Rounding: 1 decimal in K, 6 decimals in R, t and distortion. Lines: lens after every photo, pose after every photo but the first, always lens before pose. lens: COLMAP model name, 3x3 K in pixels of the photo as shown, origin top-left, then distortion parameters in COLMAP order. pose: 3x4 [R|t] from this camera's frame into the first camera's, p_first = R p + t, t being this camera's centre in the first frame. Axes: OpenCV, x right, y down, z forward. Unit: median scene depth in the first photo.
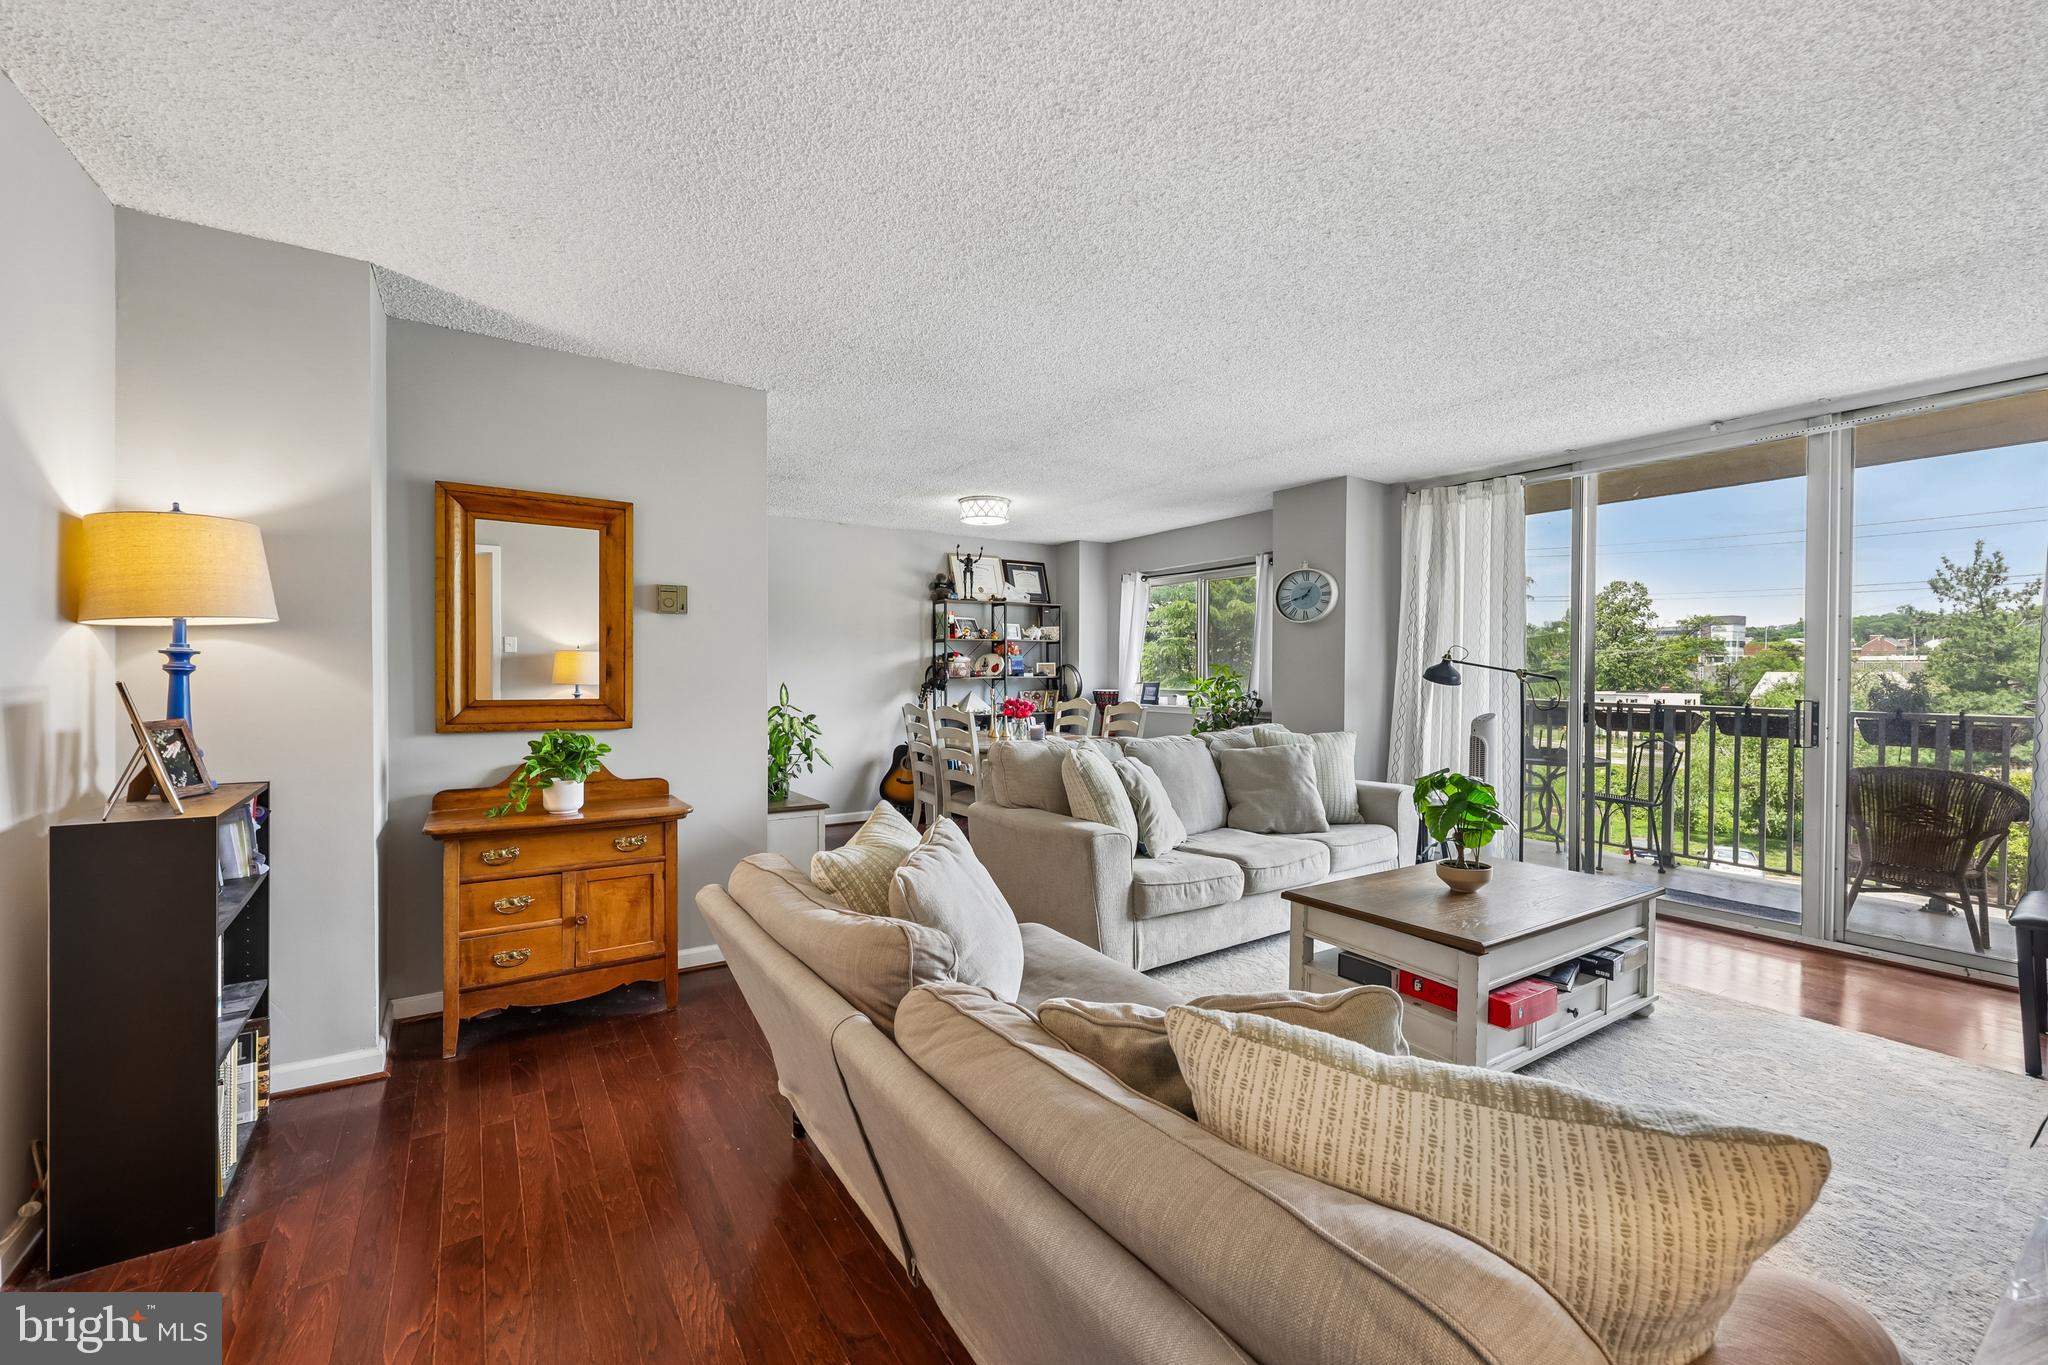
lens RADIAL K [[821.8, 0, 1024.0], [0, 821.8, 682.5], [0, 0, 1]] dist [0.000754, -0.000203]
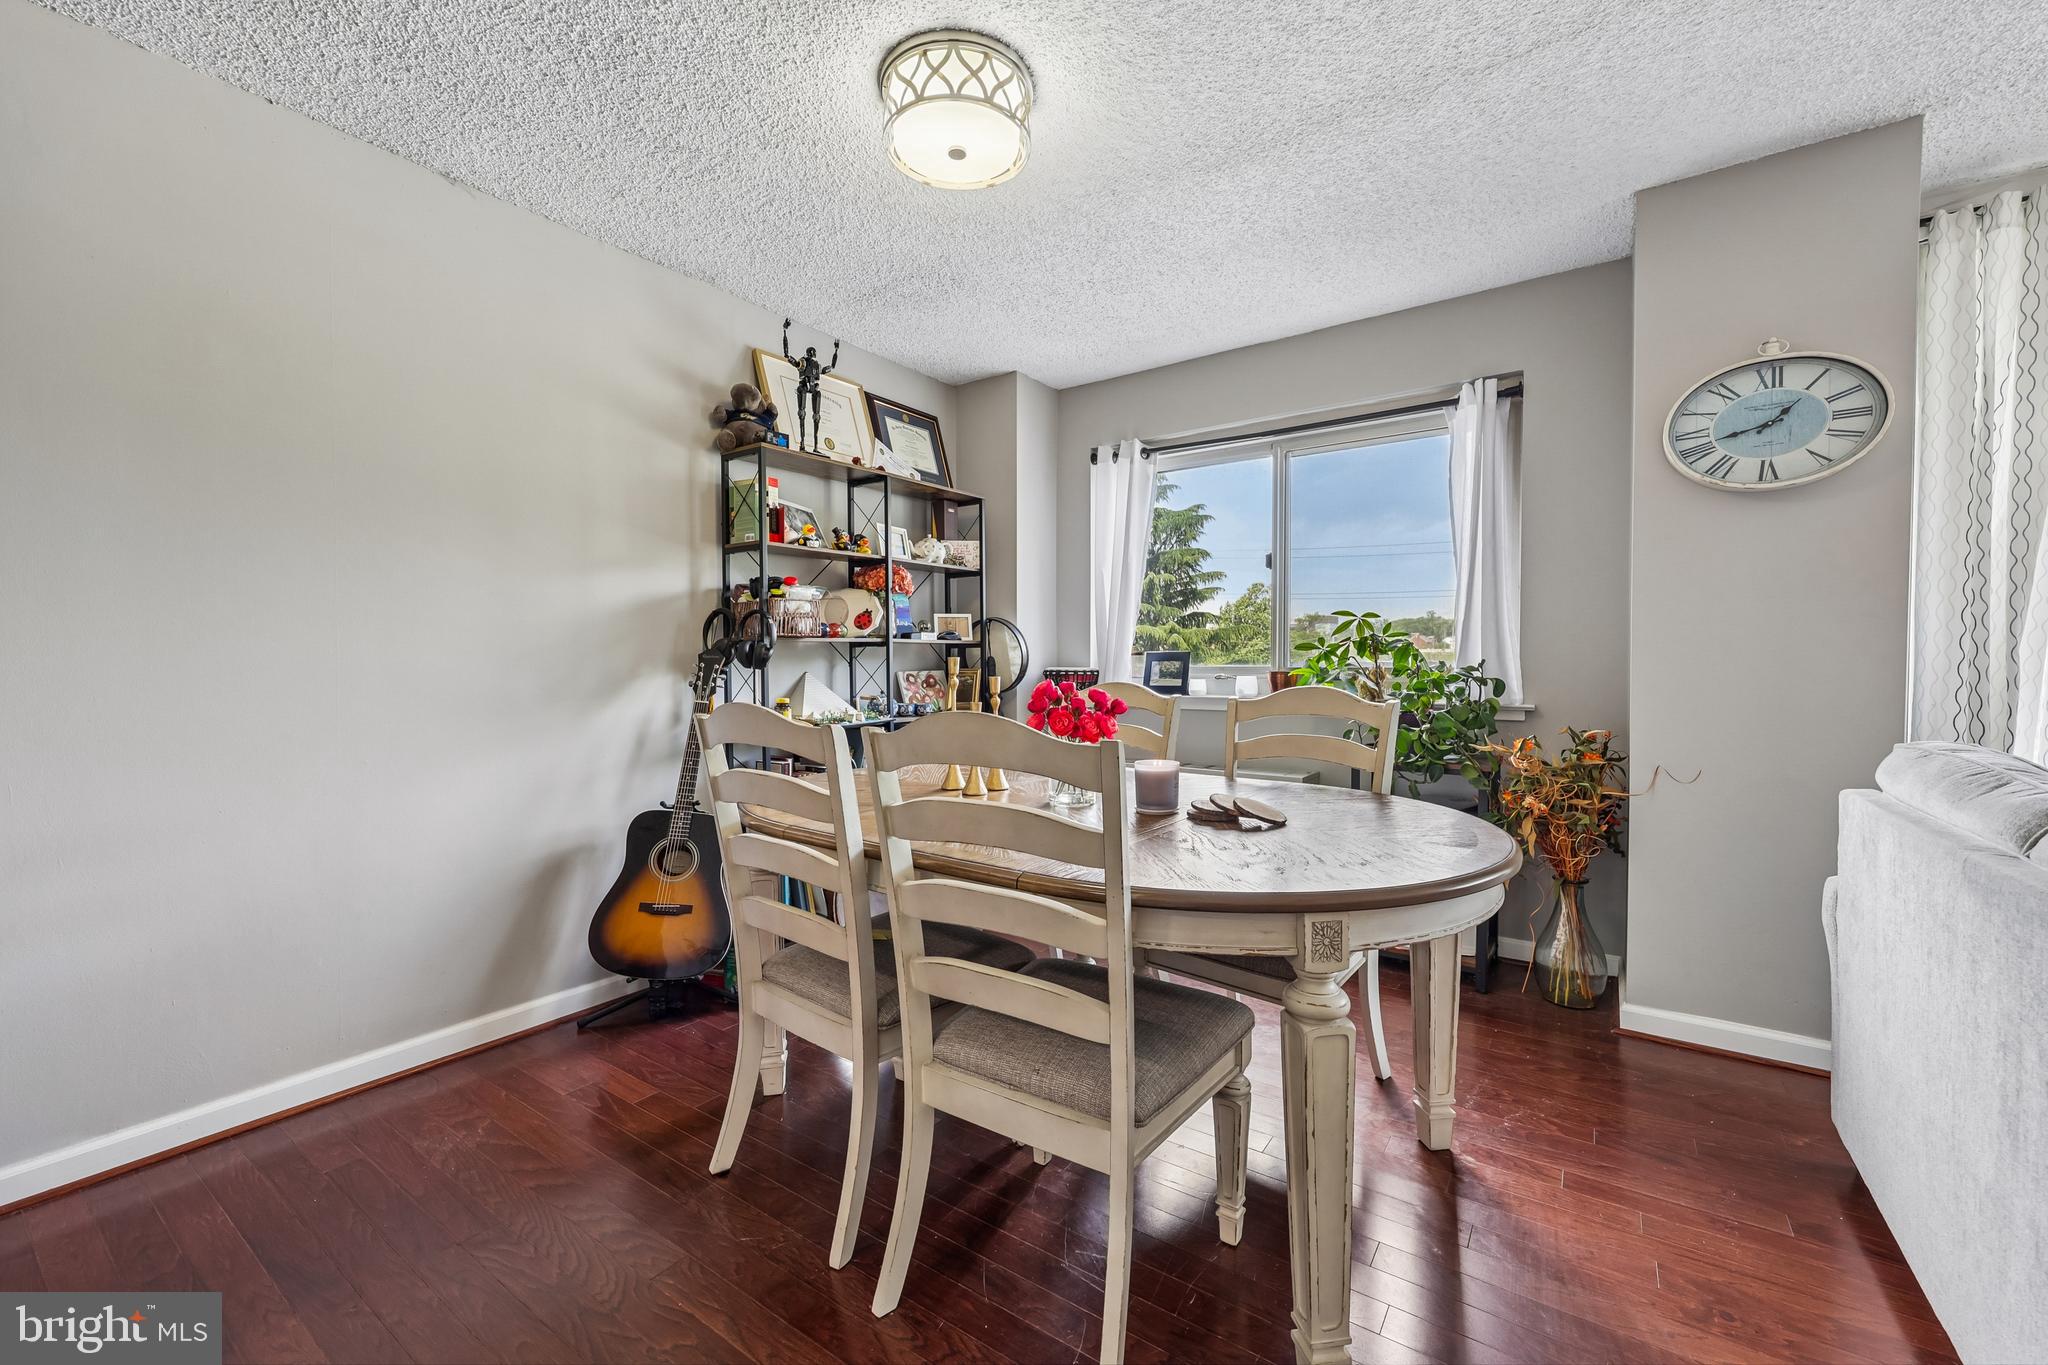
lens RADIAL K [[821.8, 0, 1024.0], [0, 821.8, 682.5], [0, 0, 1]] dist [0.000754, -0.000203]
pose [[0.932625, -0.009860, 0.360712, -0.115923], [0.005463, 0.999898, 0.013207, 0.011560], [-0.360806, -0.010347, 0.932584, 0.542185]]
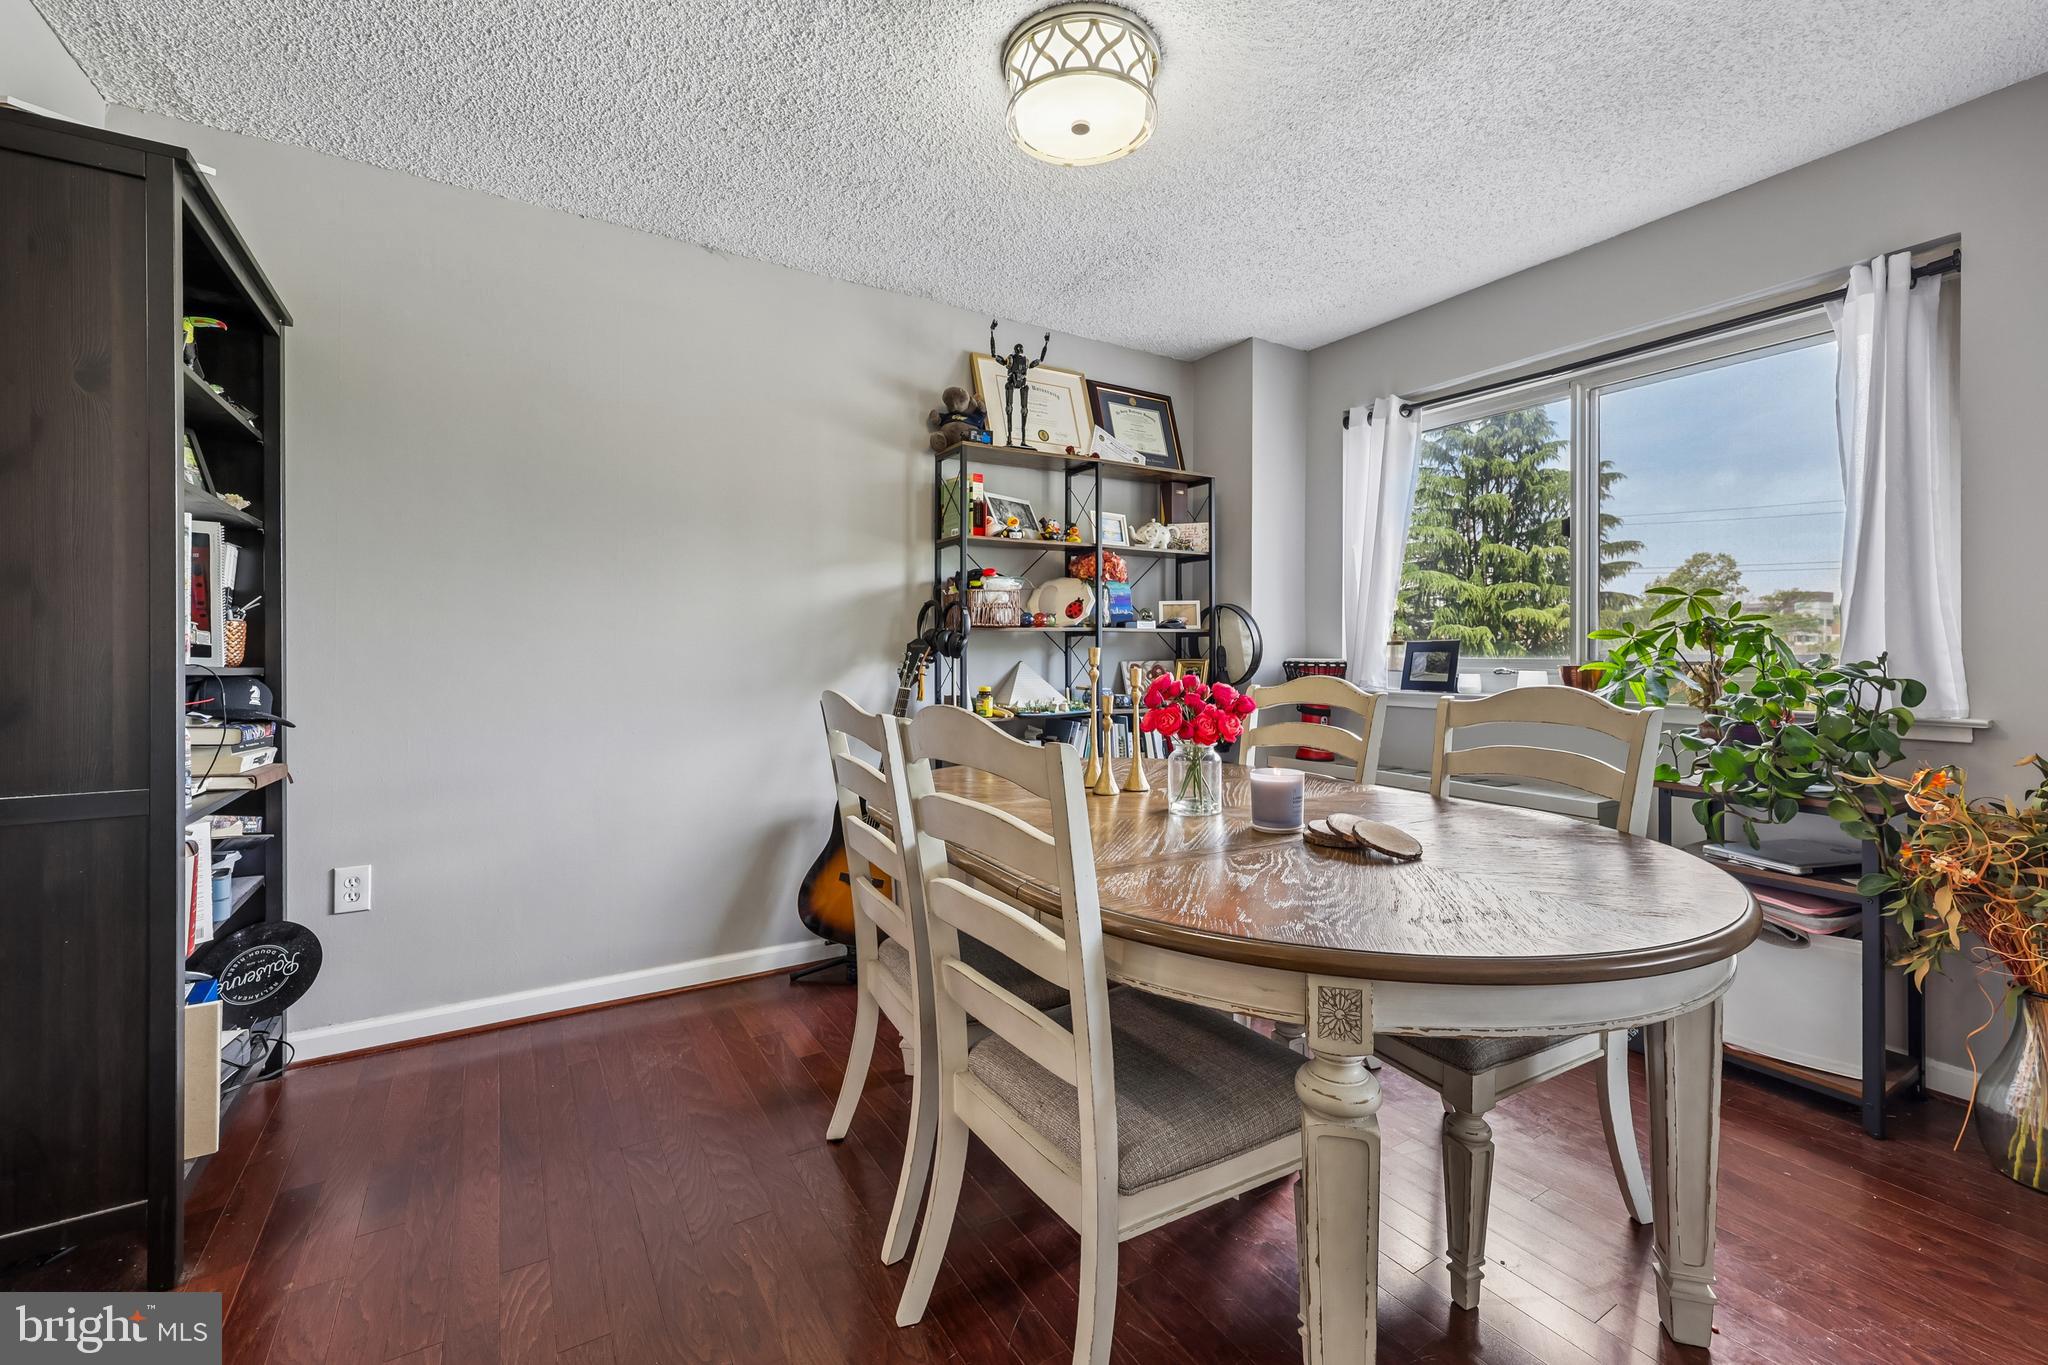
lens RADIAL K [[840.4, 0, 1026.5], [0, 840.4, 644.1], [0, 0, 1]] dist [0.000570, 0.000128]
pose [[0.999415, 0.002877, -0.034077, -0.045336], [-0.003550, 0.999799, -0.019712, 0.010824], [0.034014, 0.019822, 0.999225, 0.539104]]
